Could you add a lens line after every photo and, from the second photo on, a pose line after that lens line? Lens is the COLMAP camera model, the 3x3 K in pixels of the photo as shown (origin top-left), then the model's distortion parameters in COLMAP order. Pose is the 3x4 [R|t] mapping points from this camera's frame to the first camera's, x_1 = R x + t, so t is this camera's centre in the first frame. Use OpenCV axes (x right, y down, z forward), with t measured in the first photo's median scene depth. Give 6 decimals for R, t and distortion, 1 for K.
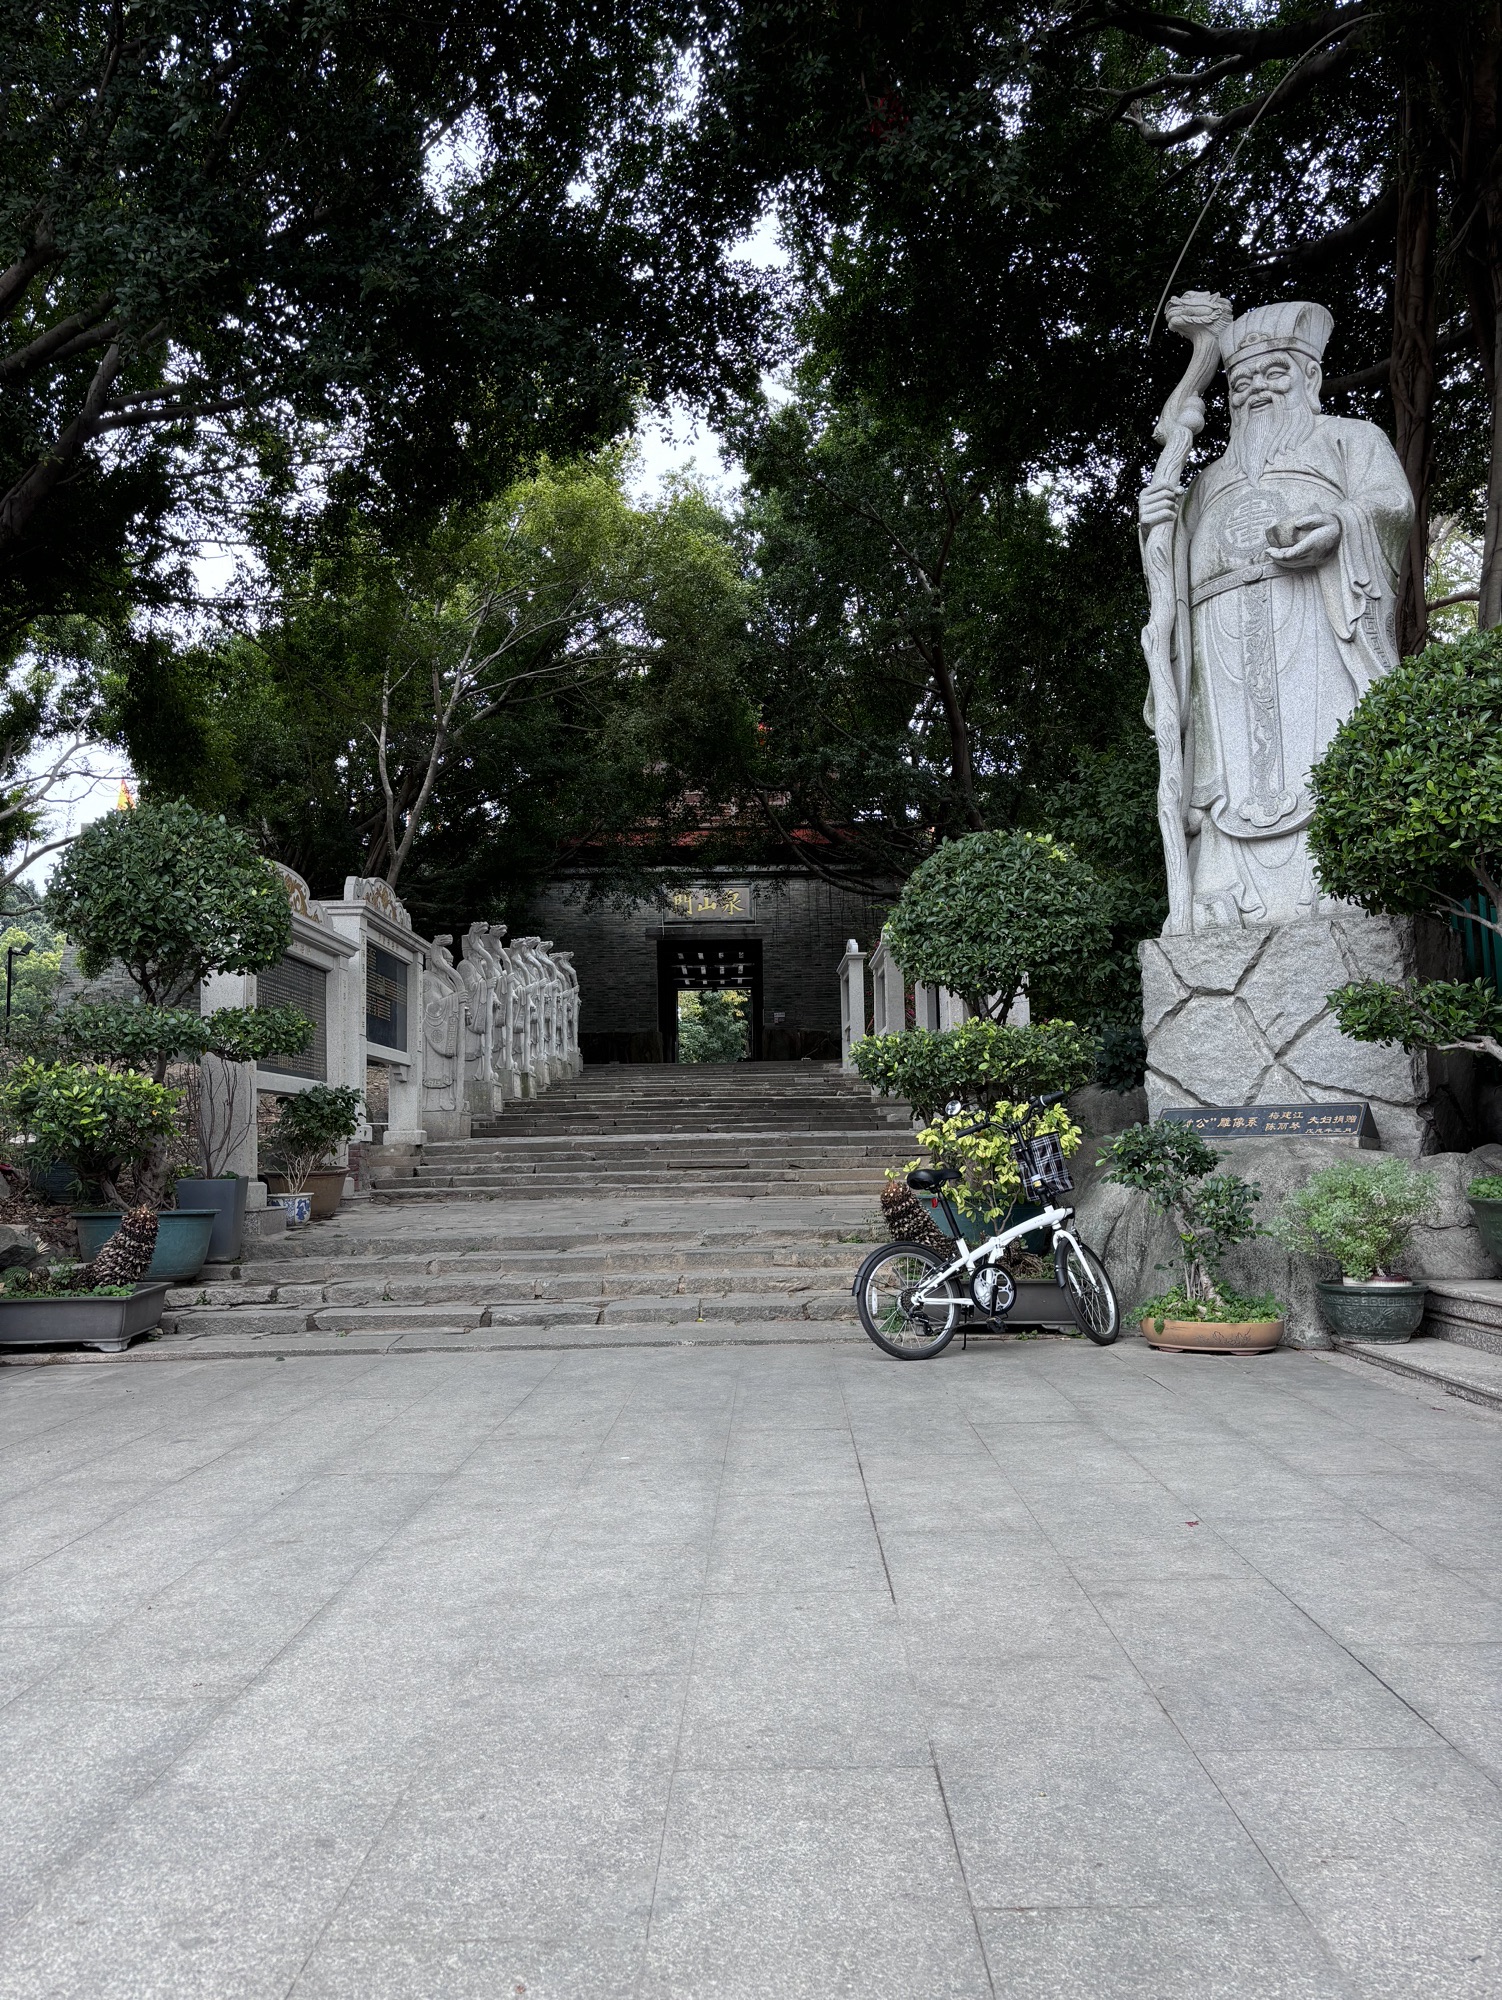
lens RADIAL K [[1518.3, 0, 751.0], [0, 1518.3, 1000.0], [0, 0, 1]] dist [0.000058, -0.000021]
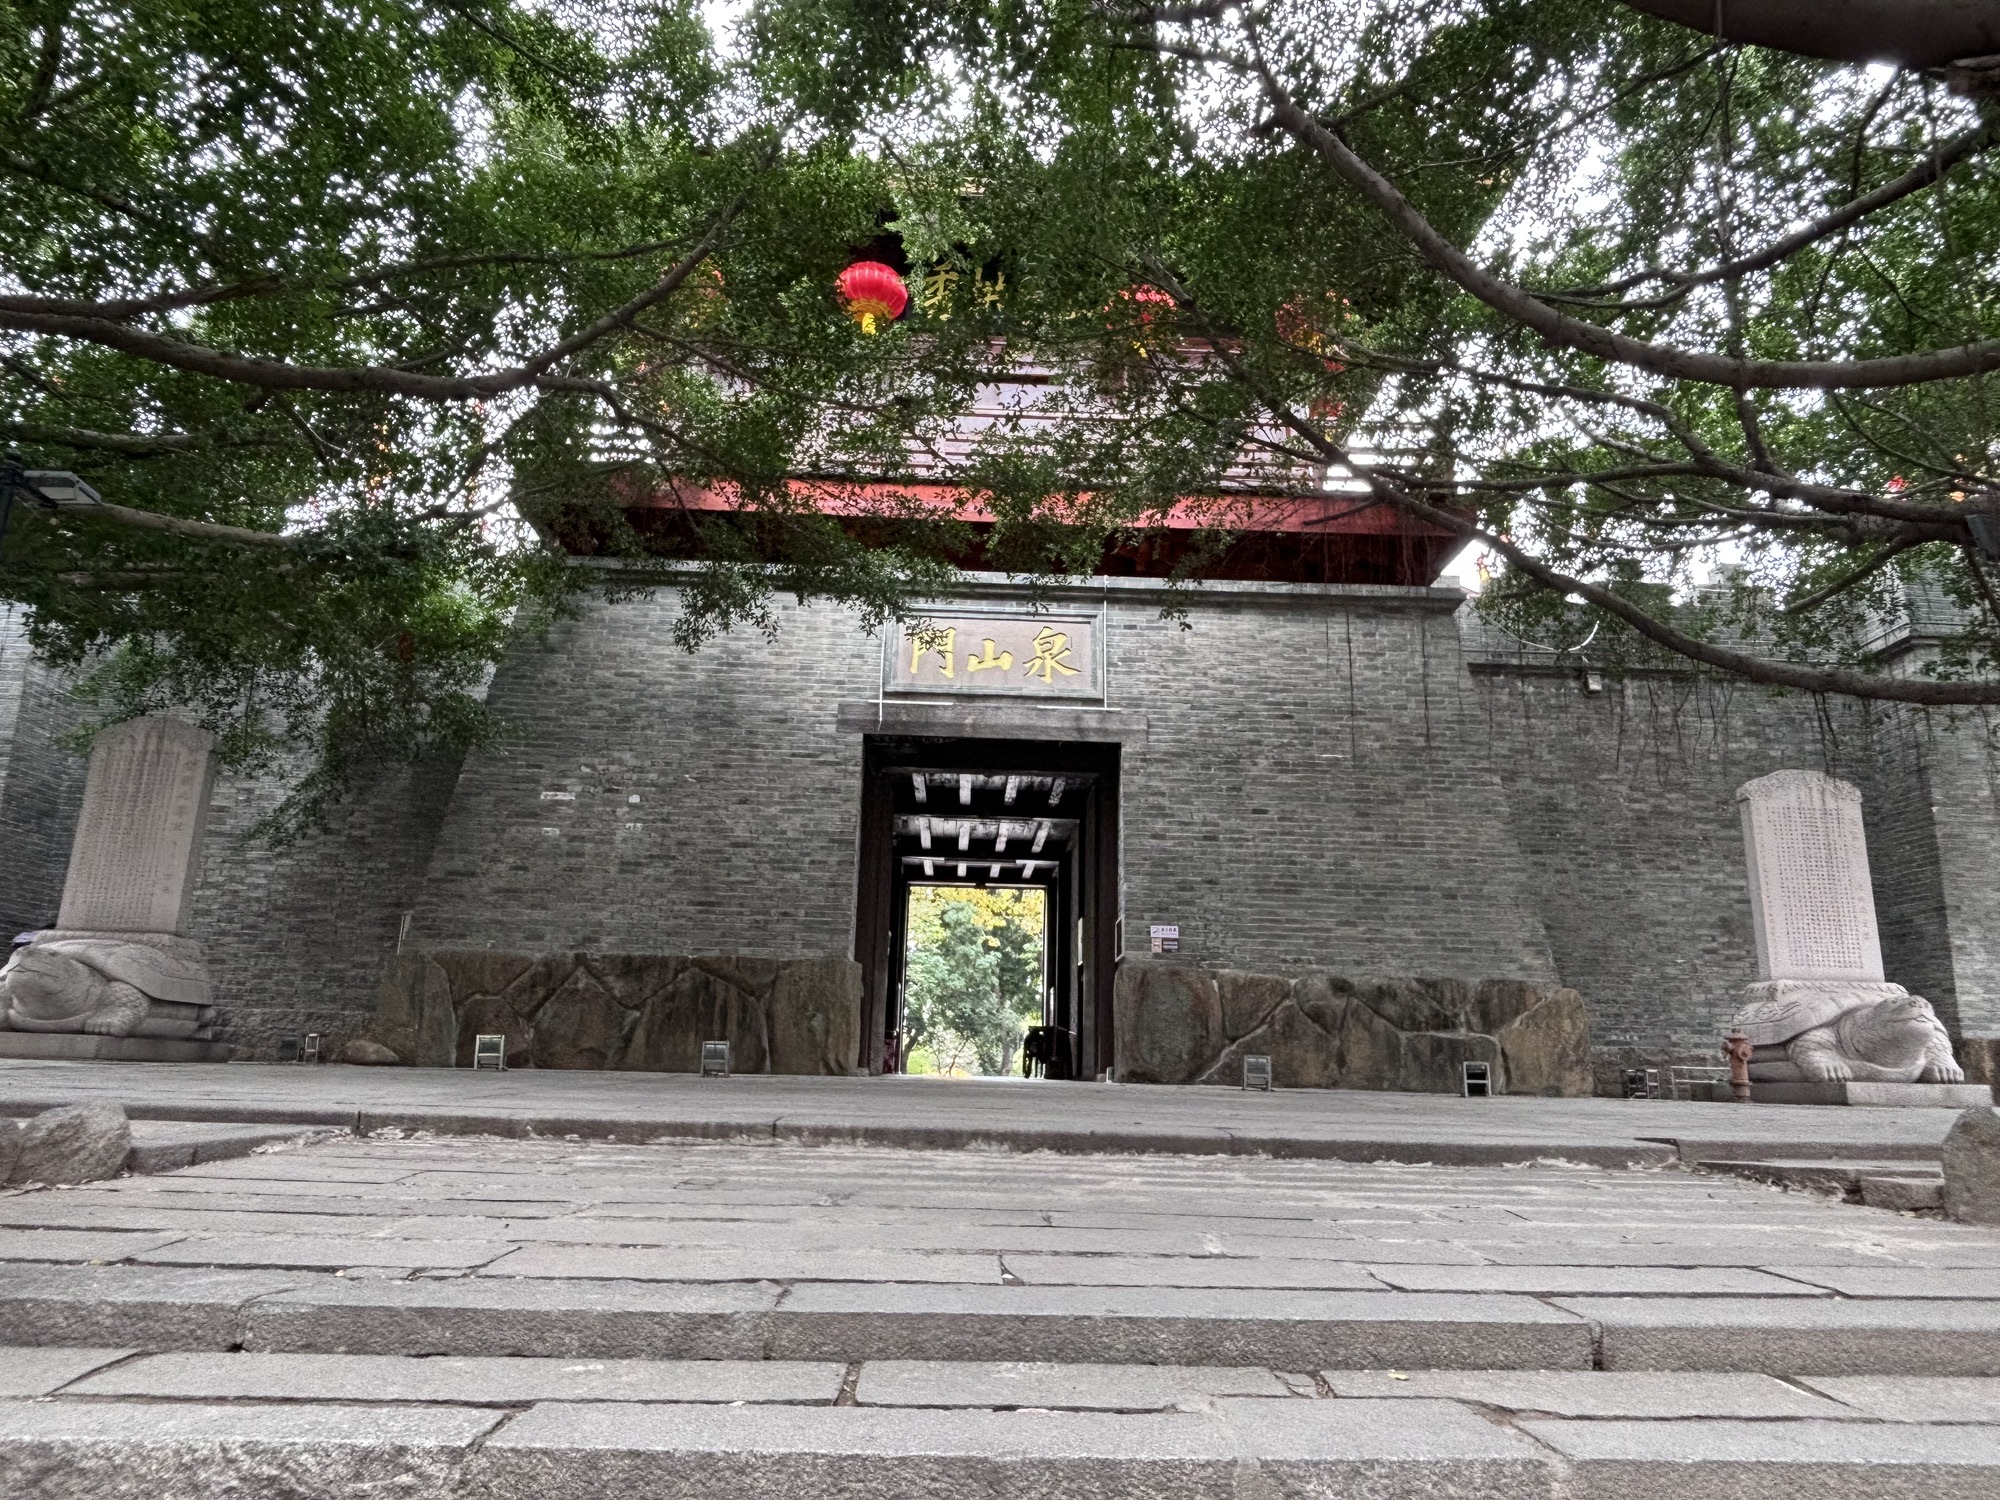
lens RADIAL K [[1278.1, 0, 1000.0], [0, 1278.1, 750.0], [0, 0, 1]] dist [0.000182, -0.000010]
pose [[0.998534, 0.052905, 0.011422, -0.025246], [-0.050648, 0.987775, -0.147427, 0.012281], [-0.019082, 0.146632, 0.989007, 0.574898]]
